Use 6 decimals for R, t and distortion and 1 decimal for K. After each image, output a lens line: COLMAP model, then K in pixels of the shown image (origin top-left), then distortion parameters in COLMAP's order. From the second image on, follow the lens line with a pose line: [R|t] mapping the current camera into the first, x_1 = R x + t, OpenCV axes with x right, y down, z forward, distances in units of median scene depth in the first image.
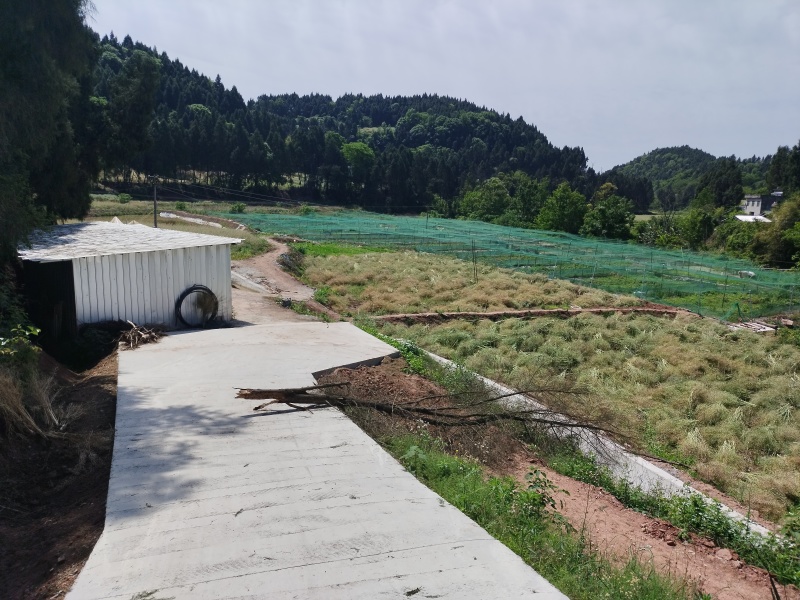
lens RADIAL K [[611.1, 0, 400.0], [0, 611.1, 300.0], [0, 0, 1]] dist [0.010897, -0.005604]
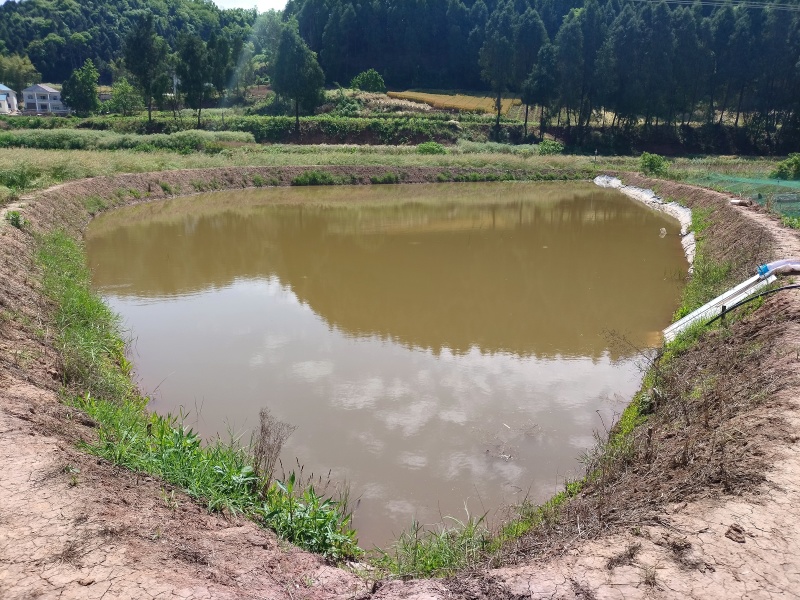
lens RADIAL K [[611.1, 0, 400.0], [0, 611.1, 300.0], [0, 0, 1]] dist [0.010897, -0.005604]
pose [[0.674670, 0.149433, -0.722835, -0.110048], [-0.117567, 0.988546, 0.094631, -0.059430], [0.728697, 0.021137, 0.684510, 0.446652]]
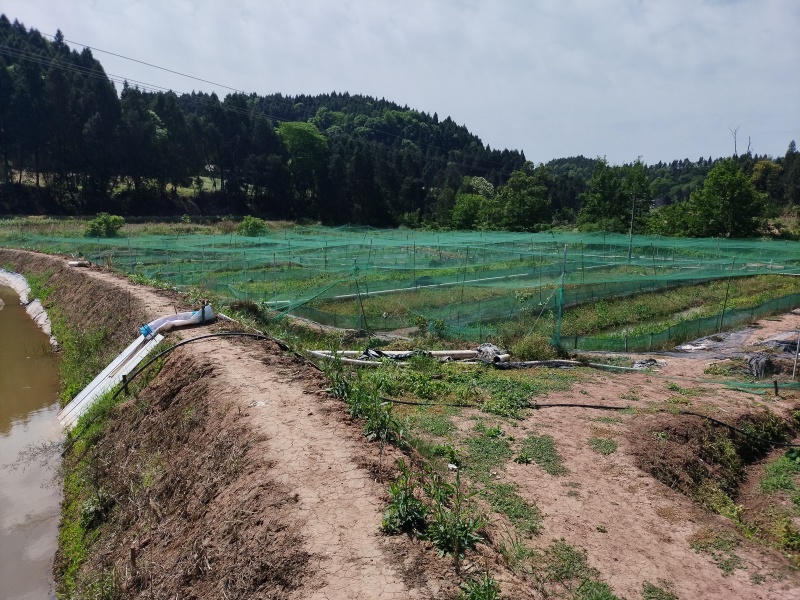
lens RADIAL K [[600.4, 0, 416.1], [0, 600.4, 297.8], [0, 0, 1]] dist [0.005654, -0.004382]
pose [[0.974616, -0.064512, 0.214385, -0.121141], [0.071296, 0.997165, -0.024052, -0.061714], [-0.212225, 0.038726, 0.976453, 0.451818]]
